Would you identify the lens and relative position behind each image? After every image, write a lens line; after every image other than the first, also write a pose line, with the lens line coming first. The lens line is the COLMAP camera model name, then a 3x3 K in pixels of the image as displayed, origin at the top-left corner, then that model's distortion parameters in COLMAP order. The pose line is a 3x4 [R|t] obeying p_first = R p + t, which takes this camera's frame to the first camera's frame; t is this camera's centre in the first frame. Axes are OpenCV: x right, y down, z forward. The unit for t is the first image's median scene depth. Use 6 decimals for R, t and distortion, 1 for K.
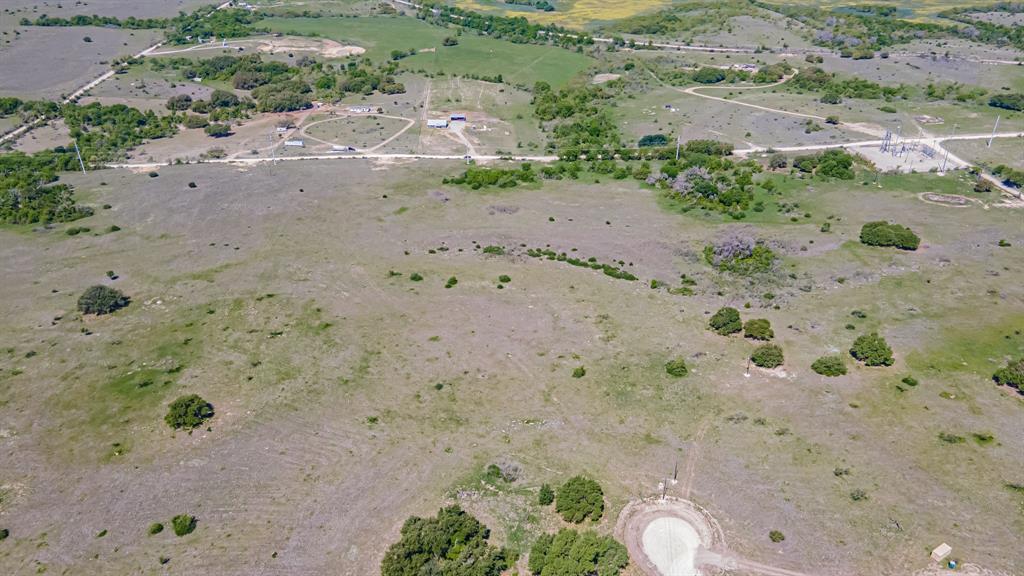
lens RADIAL K [[740.5, 0, 513.9], [0, 740.5, 286.9], [0, 0, 1]] dist [0.016057, 0.052455]
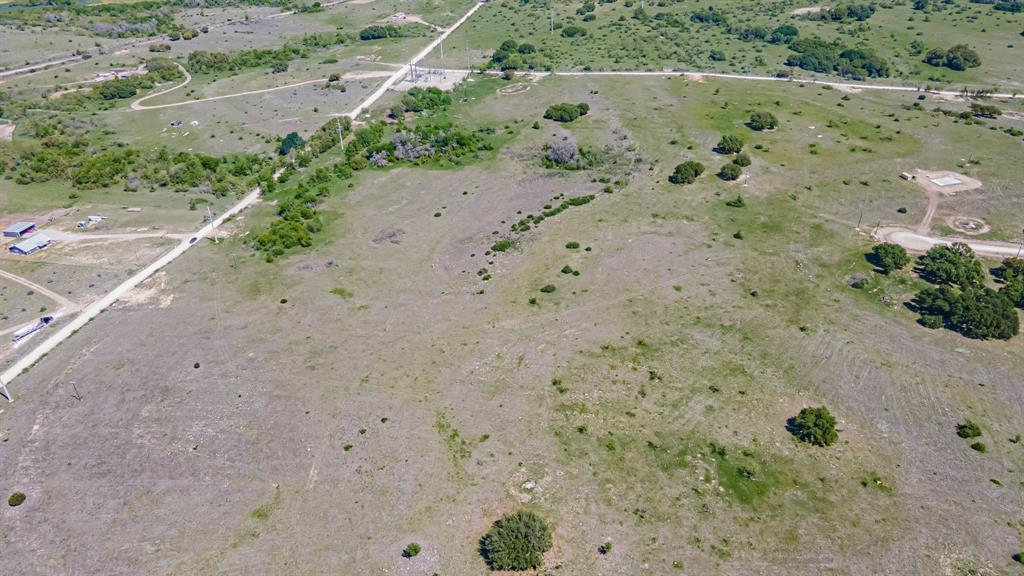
lens RADIAL K [[740.5, 0, 513.9], [0, 740.5, 286.9], [0, 0, 1]] dist [0.016057, 0.052455]
pose [[0.283330, -0.495098, 0.821342, -1.293033], [0.487288, 0.811964, 0.321350, -0.476384], [-0.825999, 0.309182, 0.471308, 0.878393]]
